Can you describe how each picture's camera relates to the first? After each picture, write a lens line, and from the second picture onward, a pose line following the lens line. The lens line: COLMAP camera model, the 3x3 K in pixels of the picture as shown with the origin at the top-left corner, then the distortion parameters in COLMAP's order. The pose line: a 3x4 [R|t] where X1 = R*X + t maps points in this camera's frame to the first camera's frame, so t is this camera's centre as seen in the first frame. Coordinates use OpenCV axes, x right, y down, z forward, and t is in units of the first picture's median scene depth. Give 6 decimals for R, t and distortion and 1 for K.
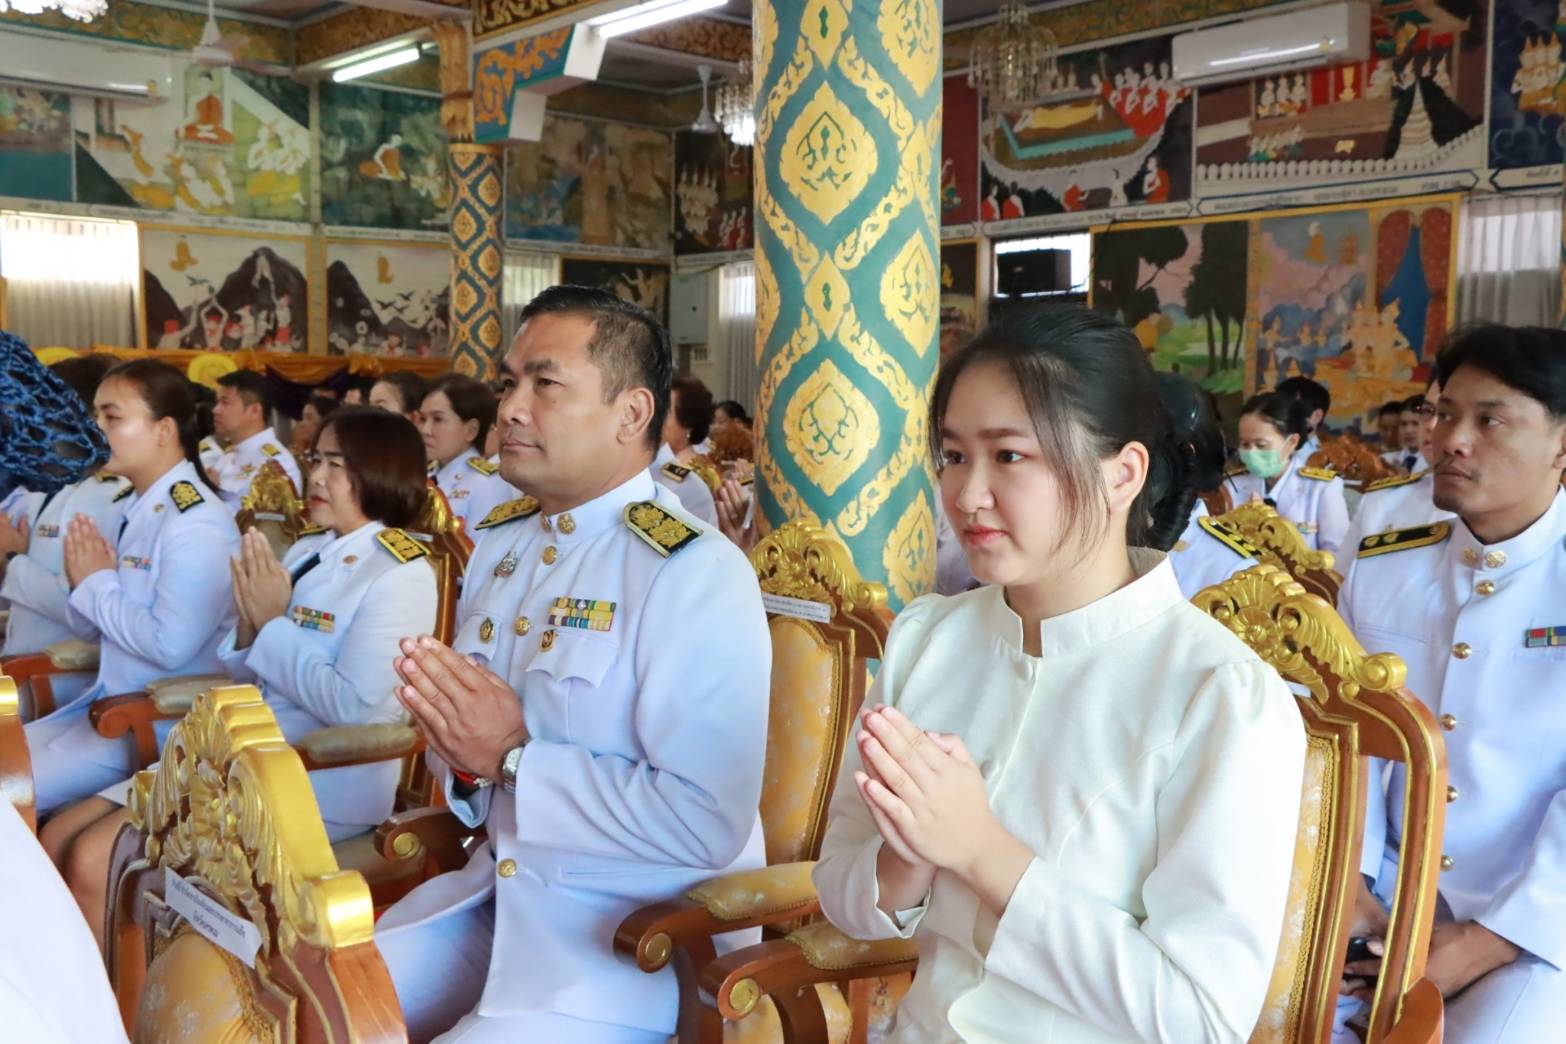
lens RADIAL K [[1564.0, 0, 799.0], [0, 1564.0, 543.8], [0, 0, 1]] dist [-0.001533, 0.036765]
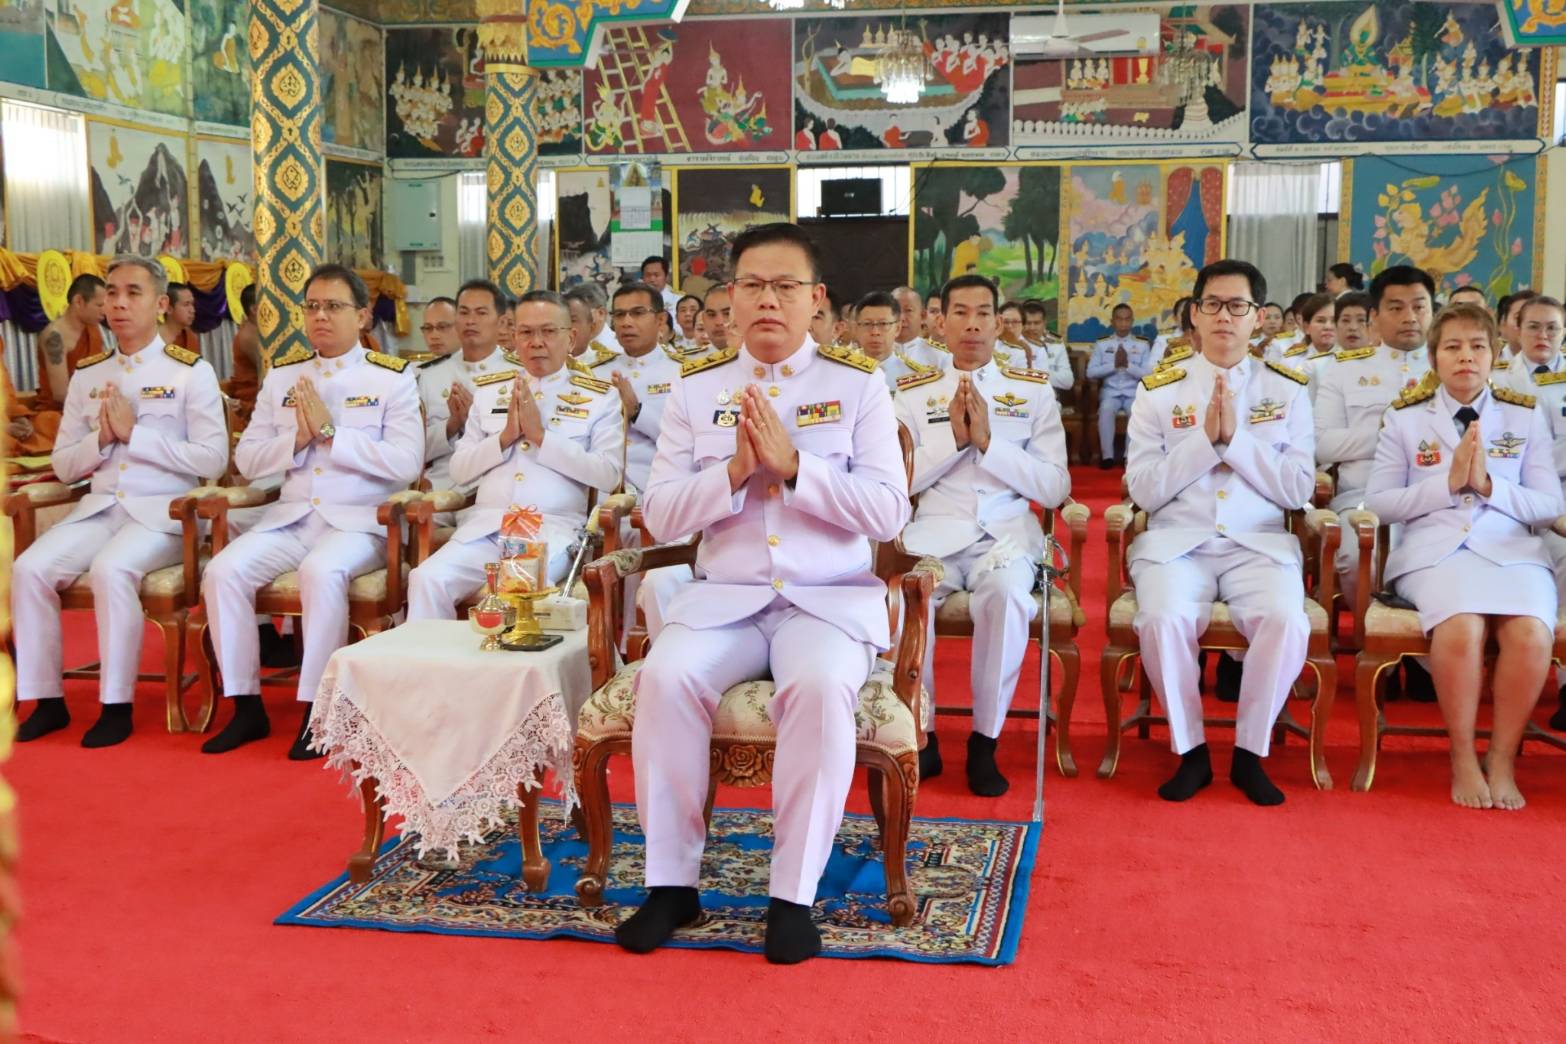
lens RADIAL K [[1920.9, 0, 783.0], [0, 1920.9, 522.0], [0, 0, 1]] dist [0.048139, -0.031202]
pose [[0.799169, -0.073651, 0.596577, -0.863828], [0.060066, 0.997283, 0.042655, 0.005637], [-0.598098, 0.001746, 0.801421, -0.142287]]
